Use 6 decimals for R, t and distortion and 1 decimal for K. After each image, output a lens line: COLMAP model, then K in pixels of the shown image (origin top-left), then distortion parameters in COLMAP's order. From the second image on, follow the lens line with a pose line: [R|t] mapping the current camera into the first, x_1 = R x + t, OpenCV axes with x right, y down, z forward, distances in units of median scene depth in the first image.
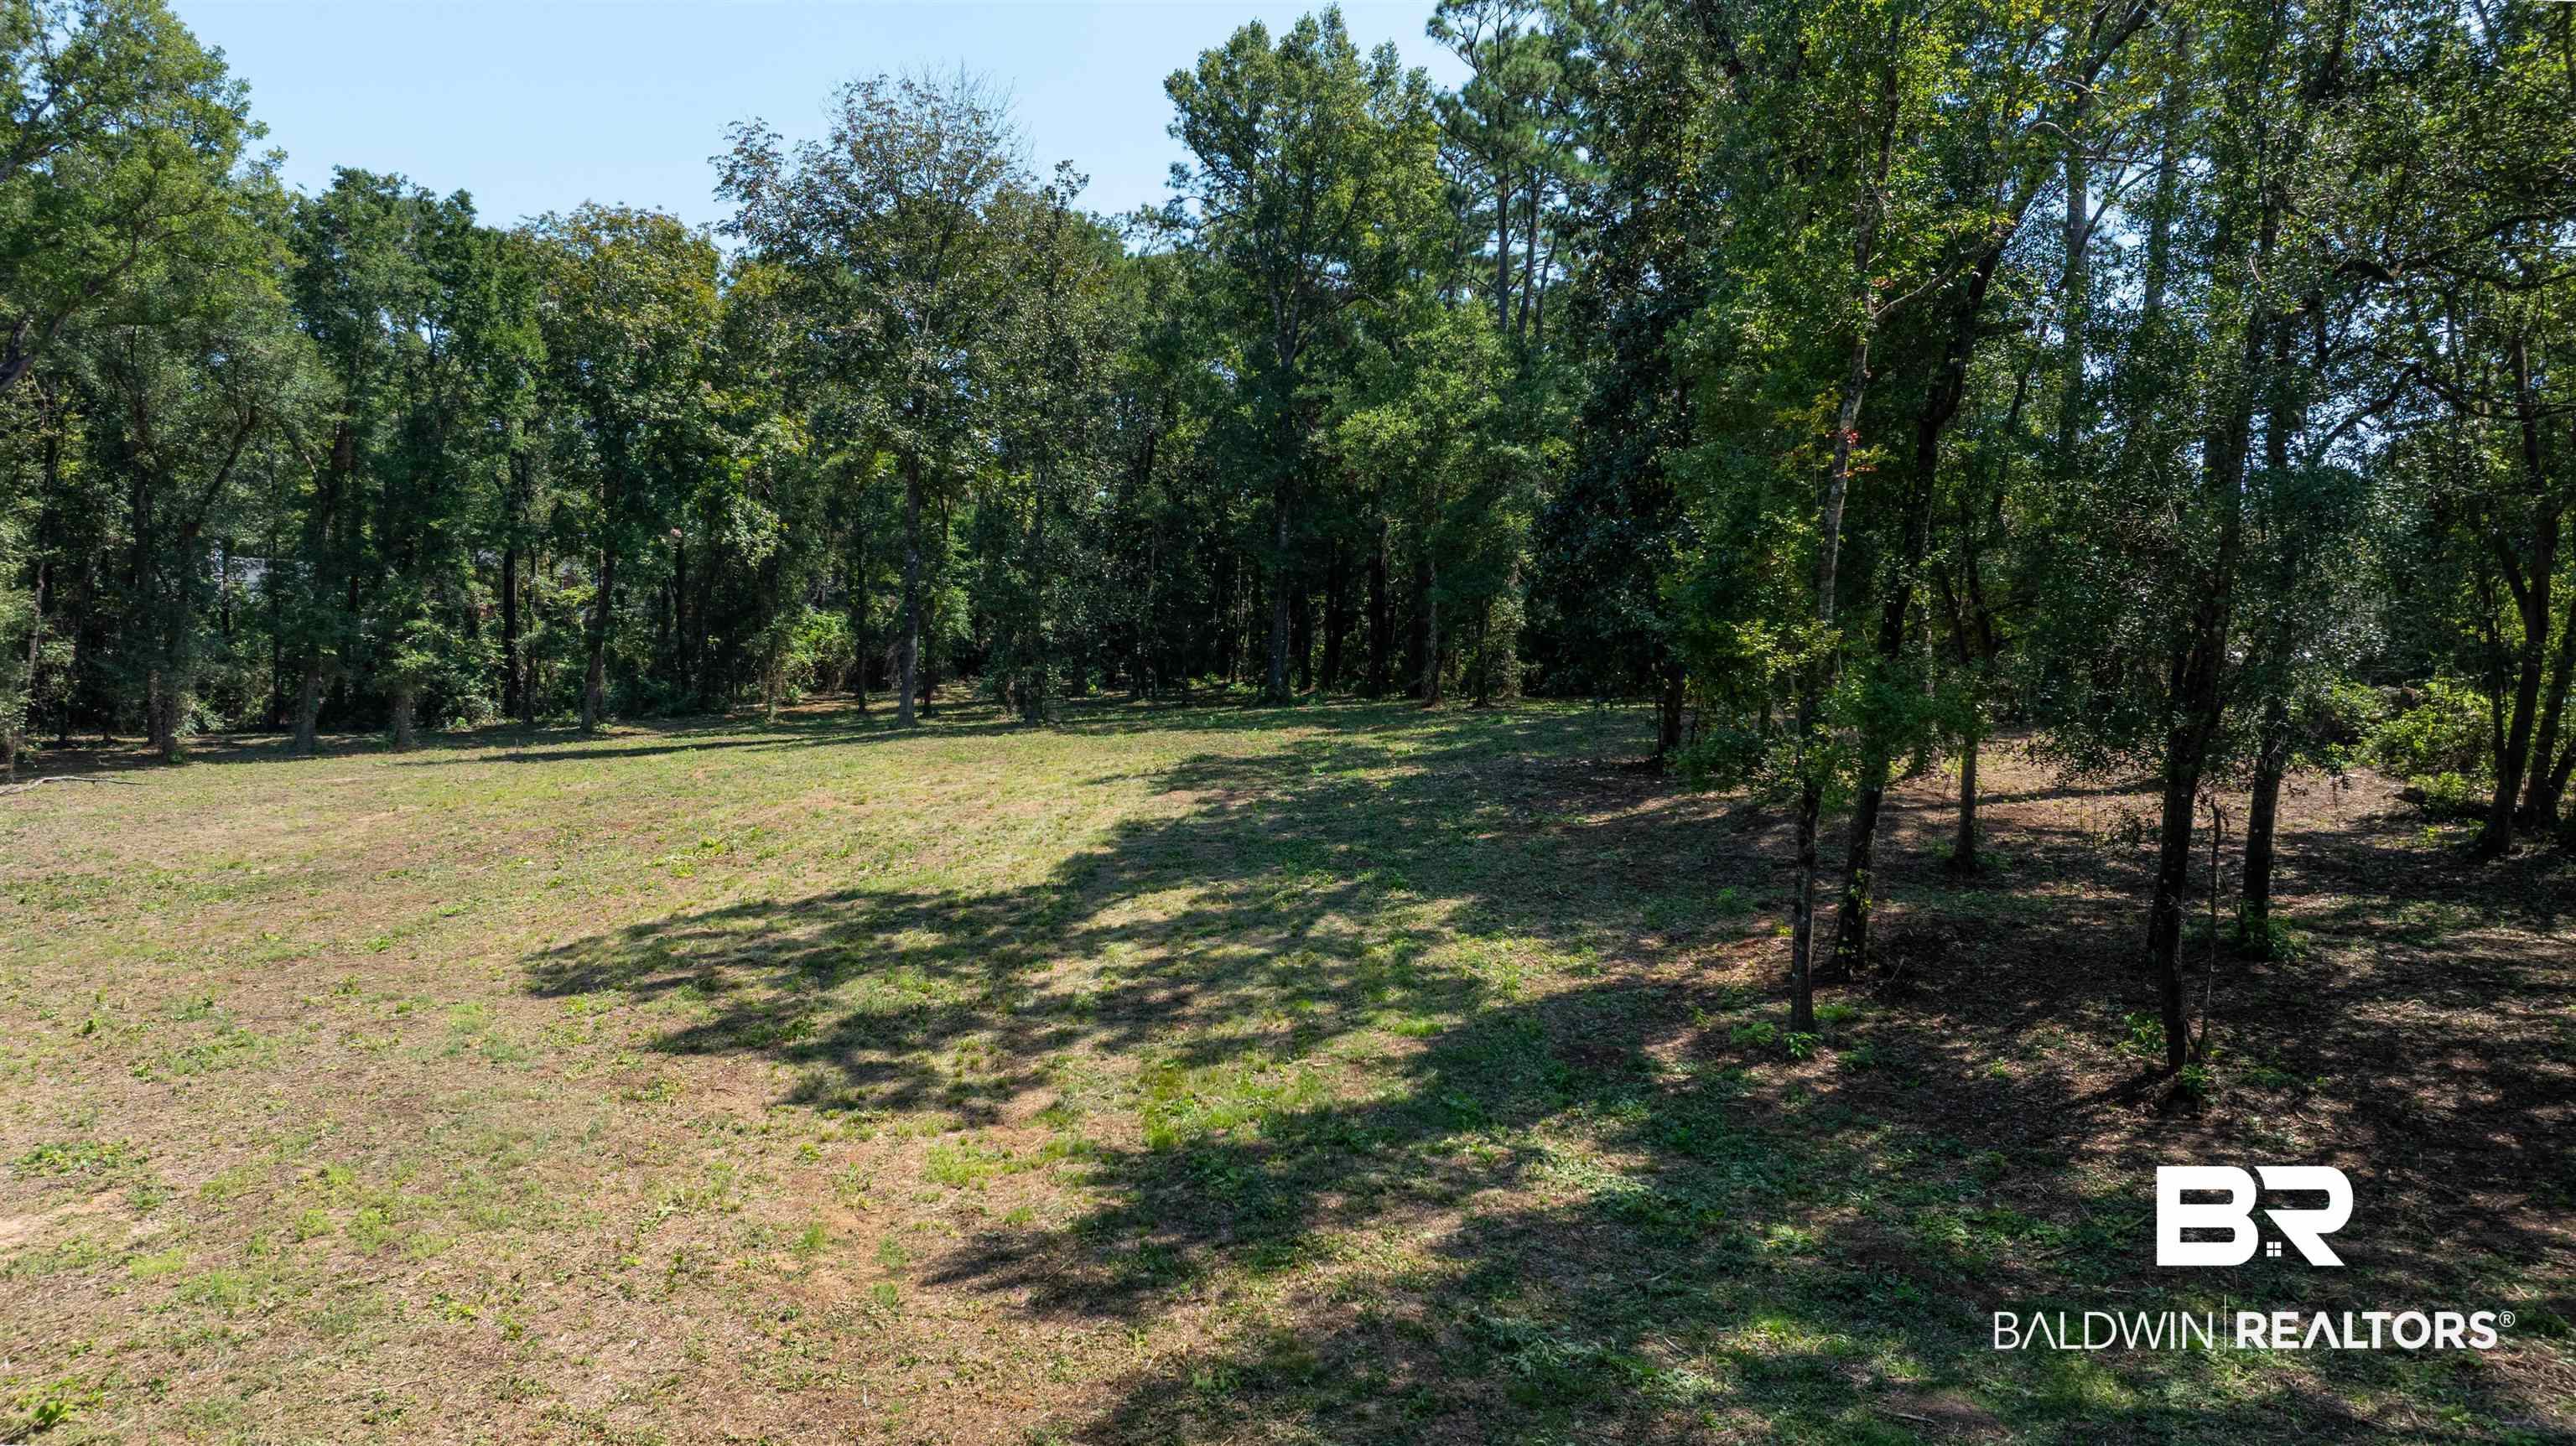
lens RADIAL K [[1901.0, 0, 1290.7], [0, 1901.0, 737.0], [0, 0, 1]] dist [-0.074368, 0.084292]
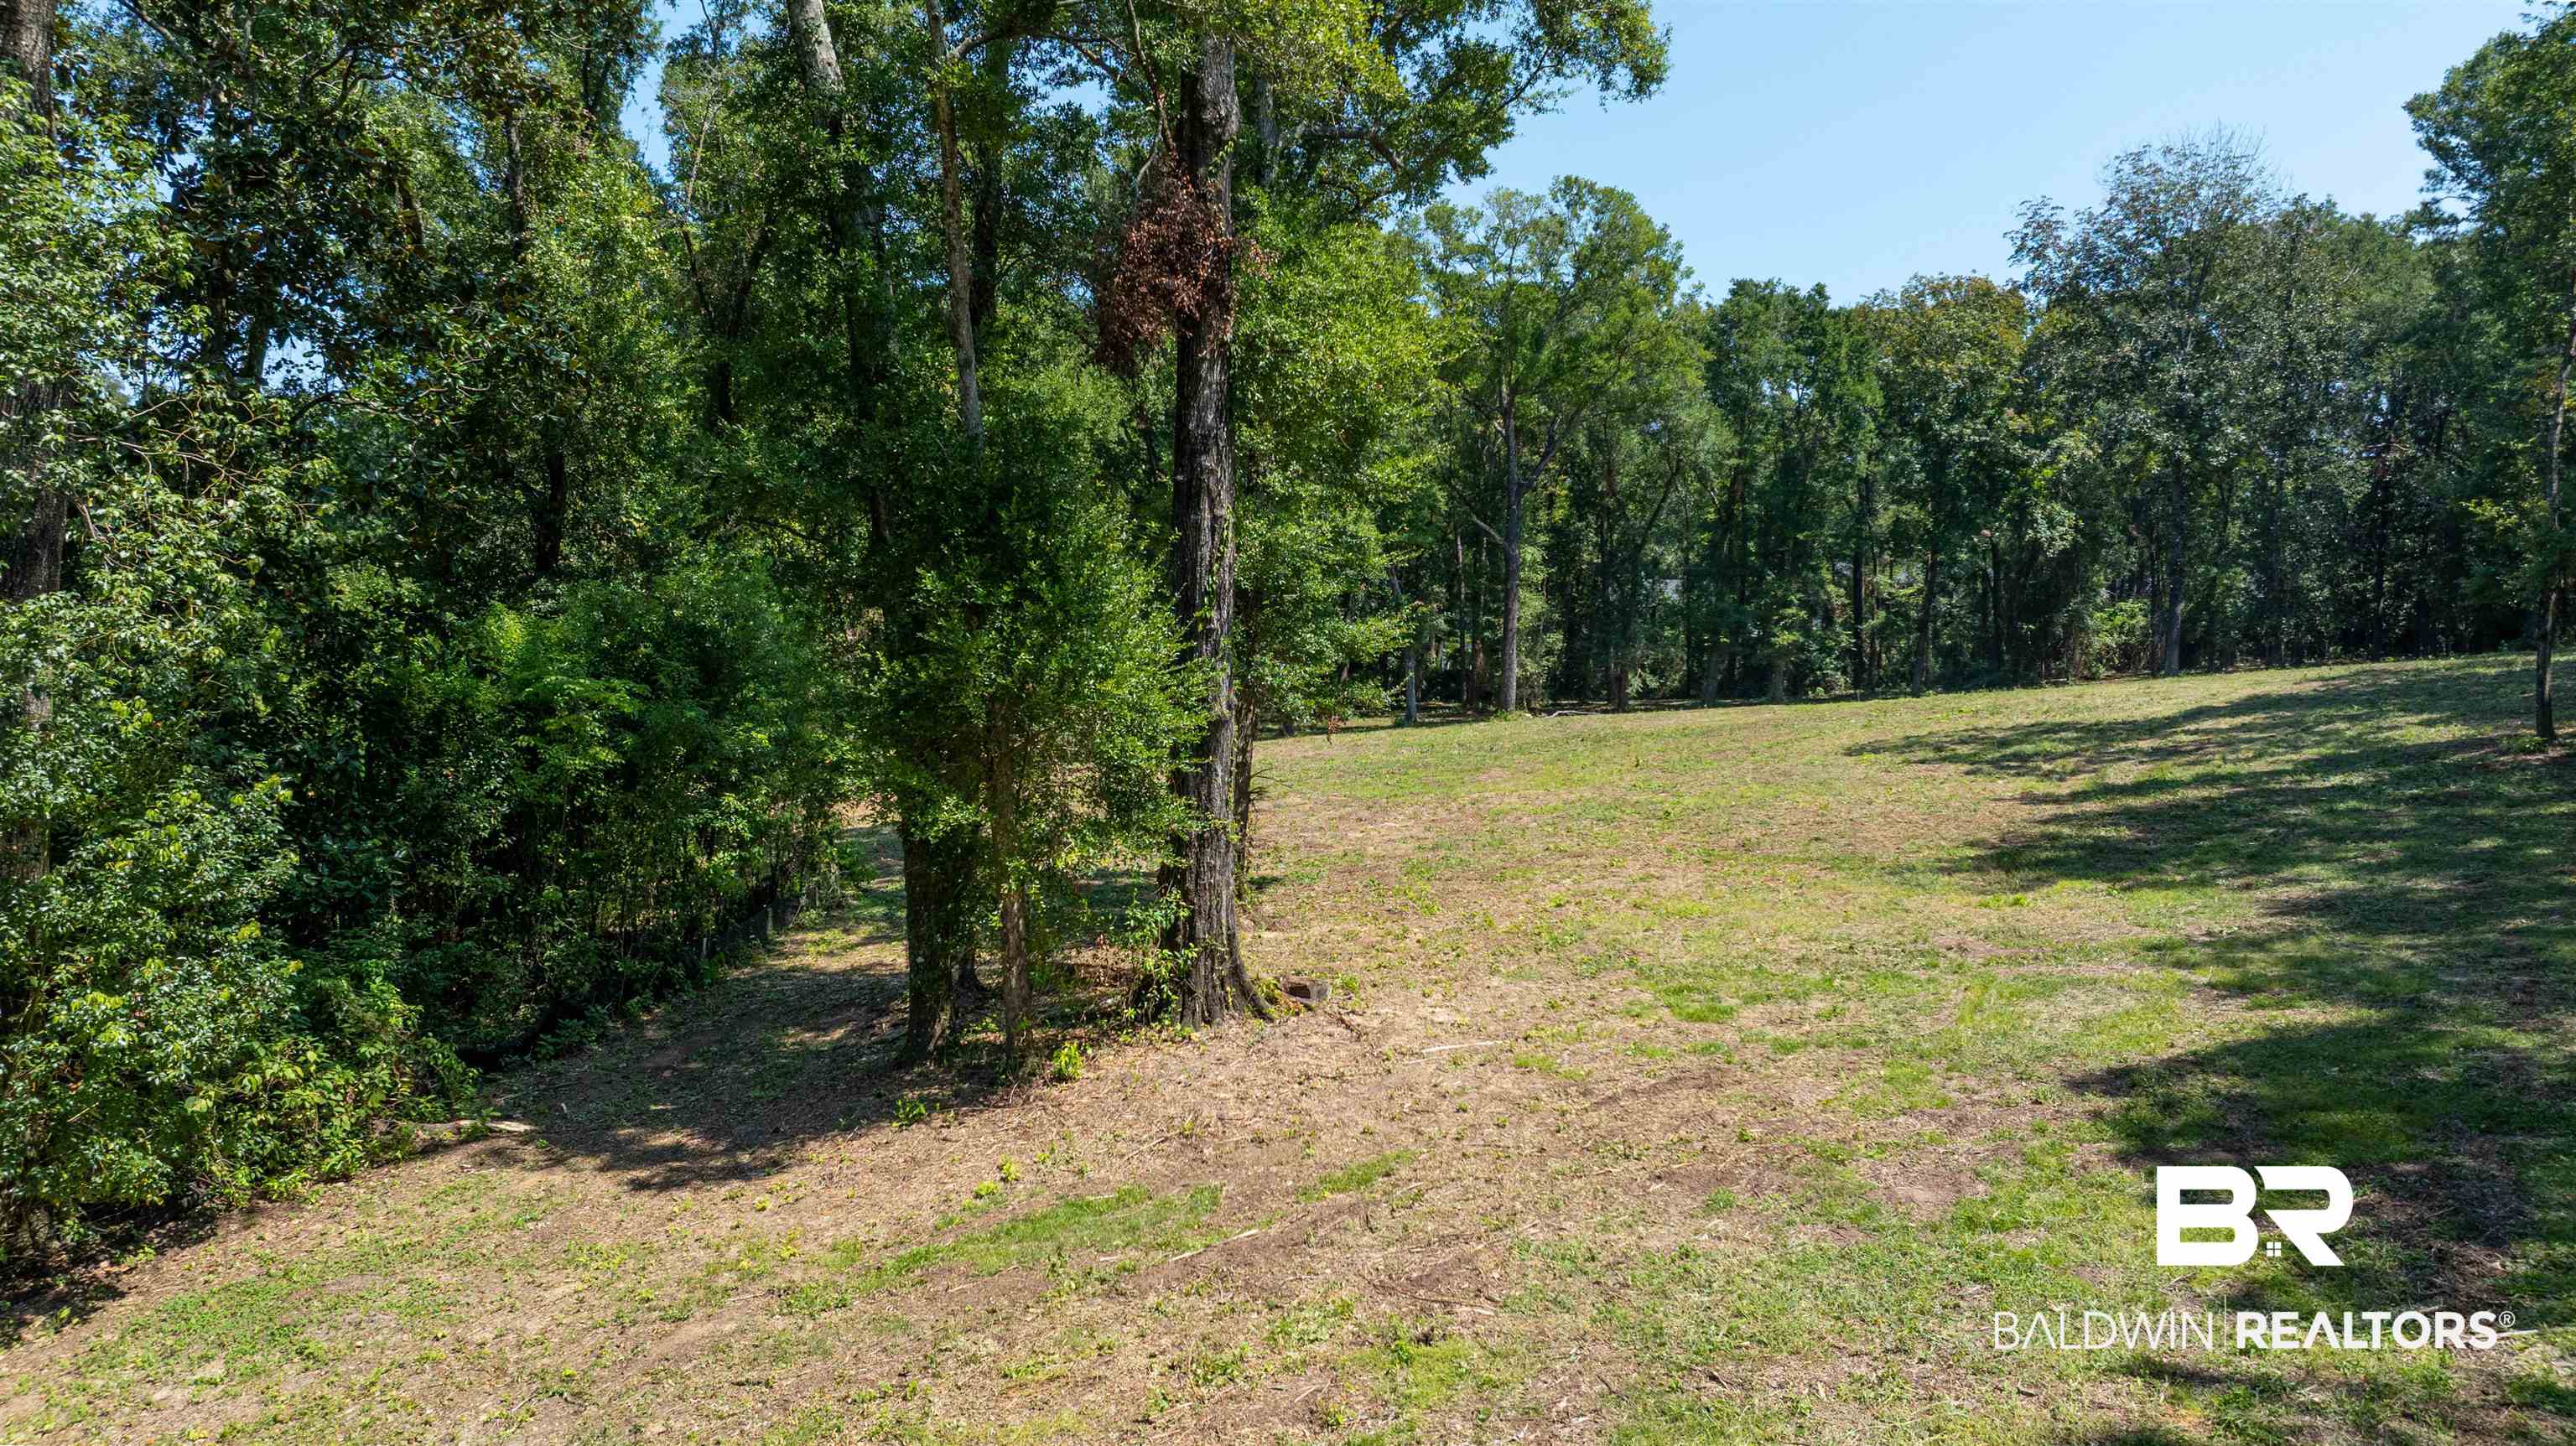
lens RADIAL K [[1899.0, 0, 1289.6], [0, 1899.0, 736.1], [0, 0, 1]] dist [-0.052988, 0.057397]
pose [[0.770373, 0.001421, -0.637592, 0.125171], [-0.010467, 0.999891, -0.010418, 0.048078], [0.637508, 0.014700, 0.770304, -0.272351]]
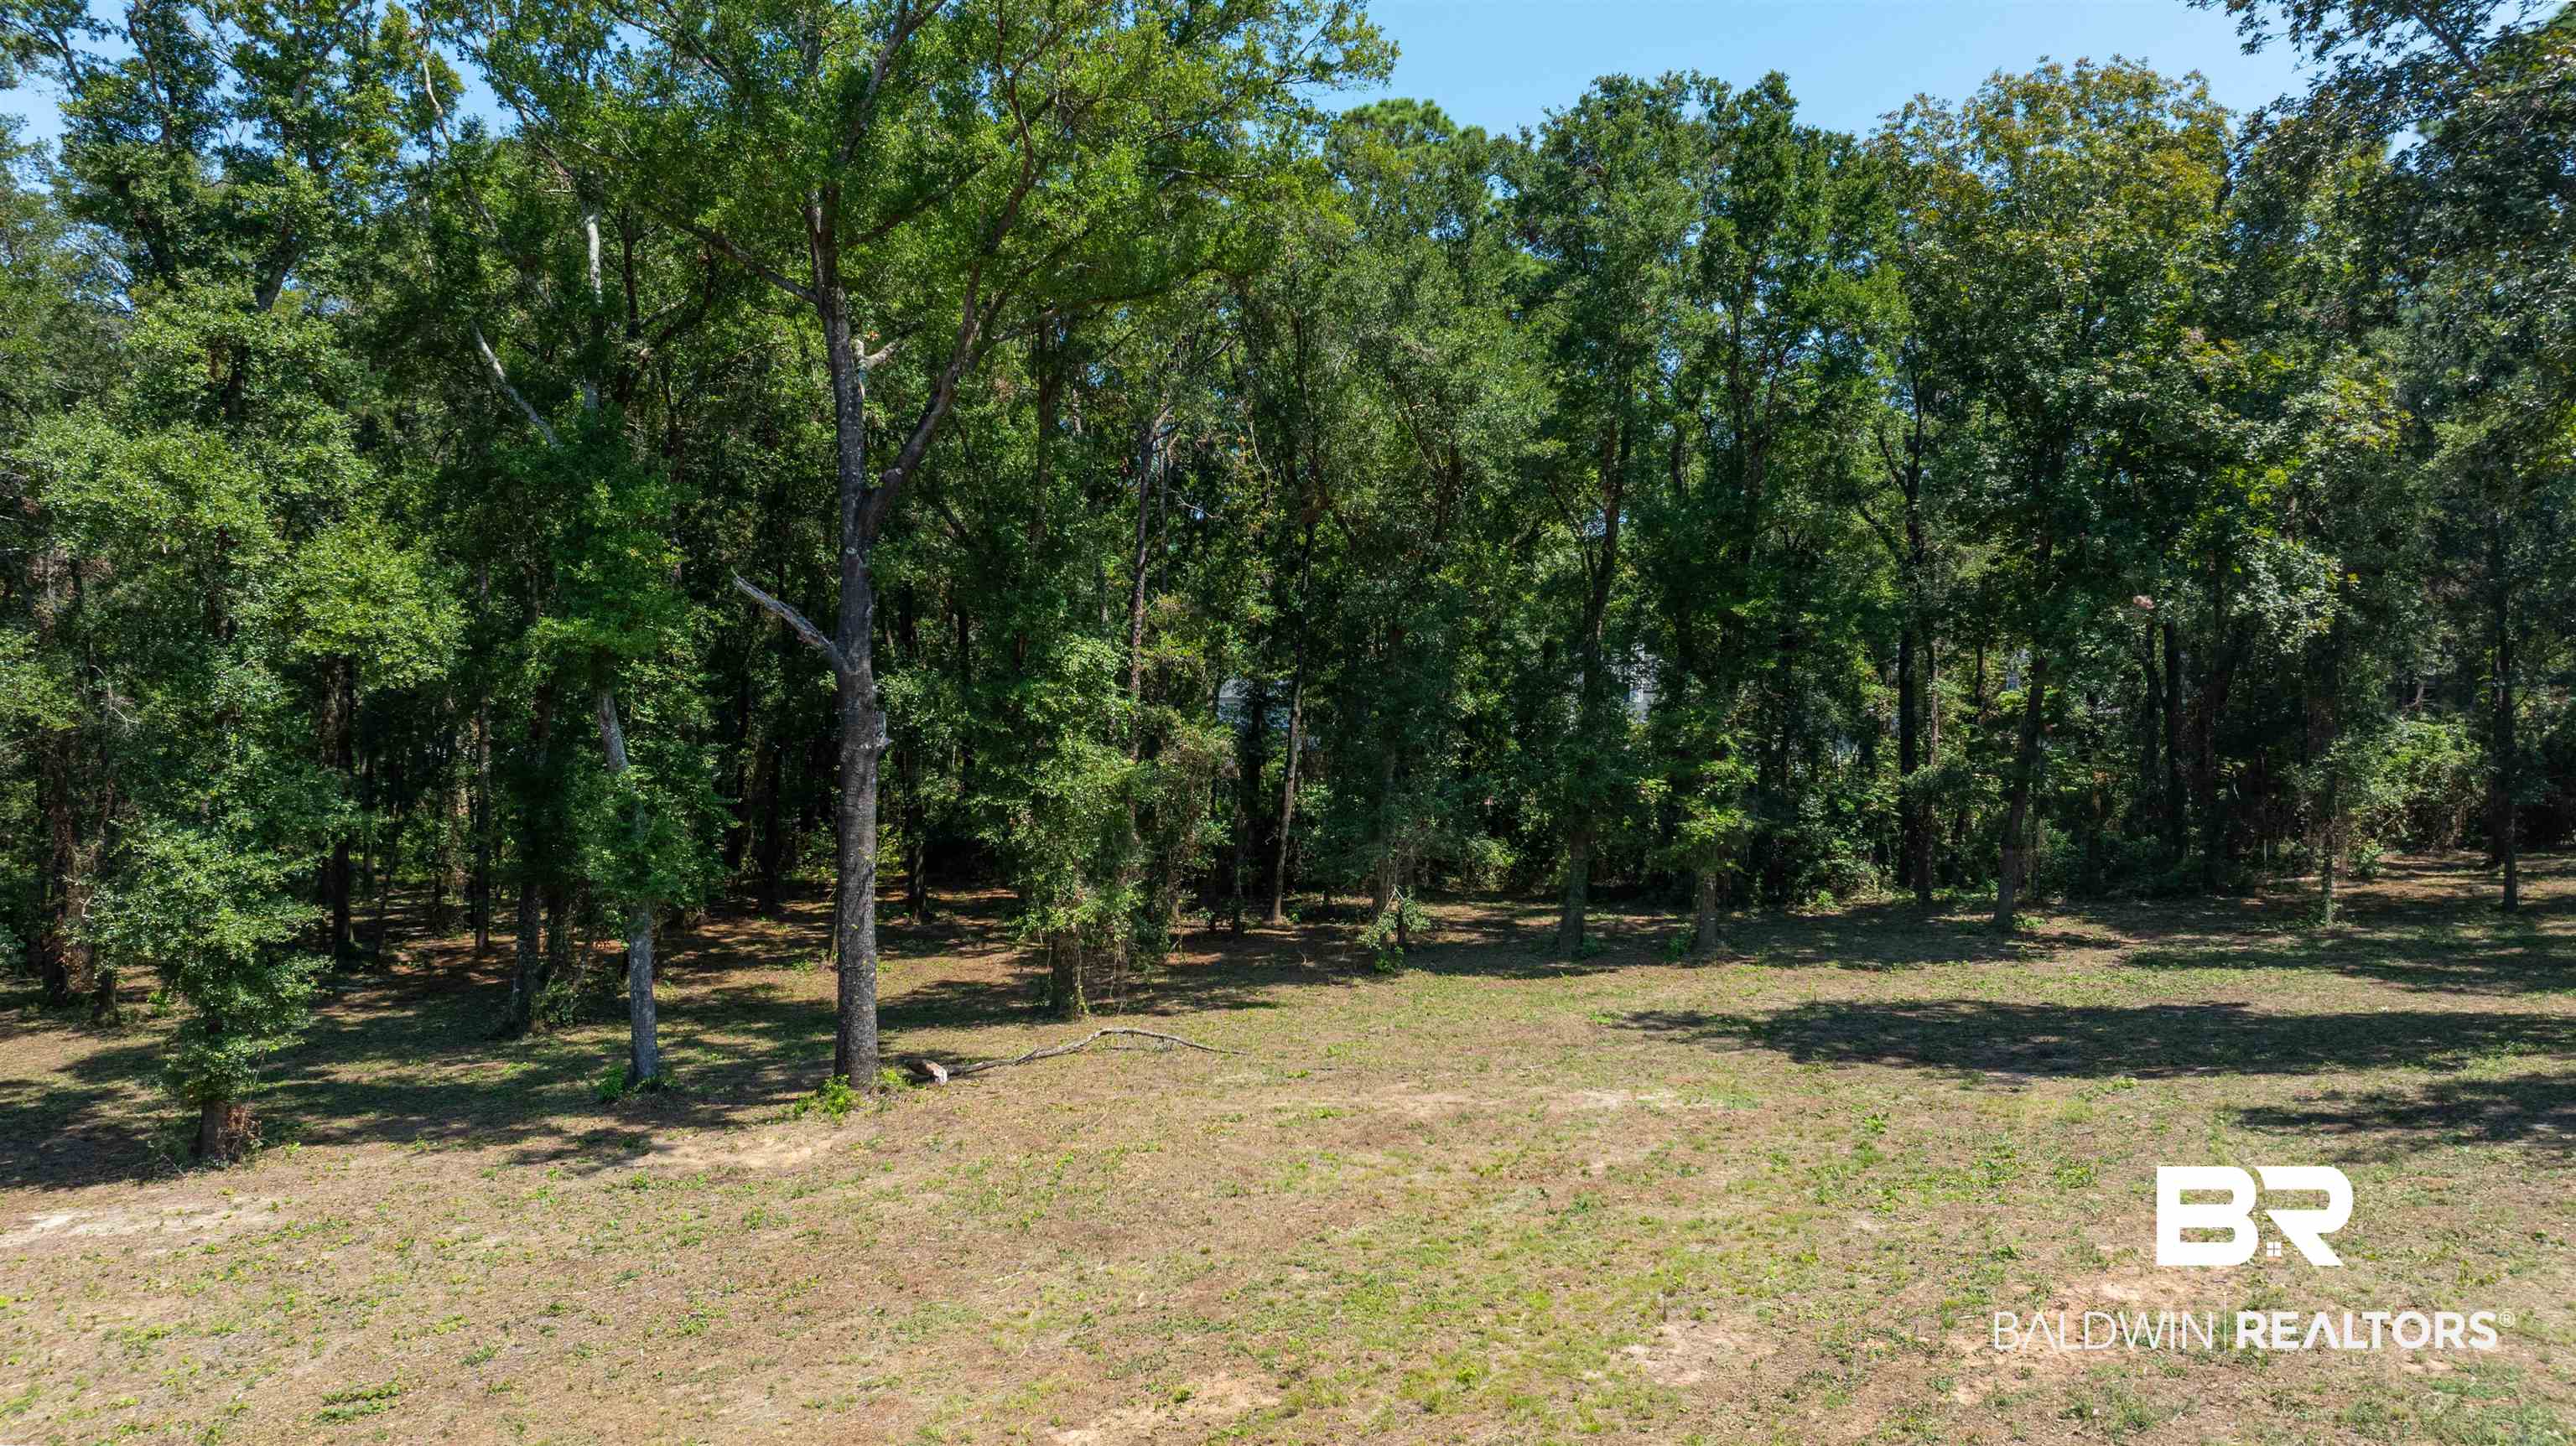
lens RADIAL K [[1840.8, 0, 1335.4], [0, 1840.8, 726.1], [0, 0, 1]] dist [-0.050456, 0.056432]
pose [[0.716897, -0.012892, -0.697060, -0.128924], [-0.018326, 0.999135, -0.037327, -0.050596], [0.696939, 0.039534, 0.716040, 0.483697]]
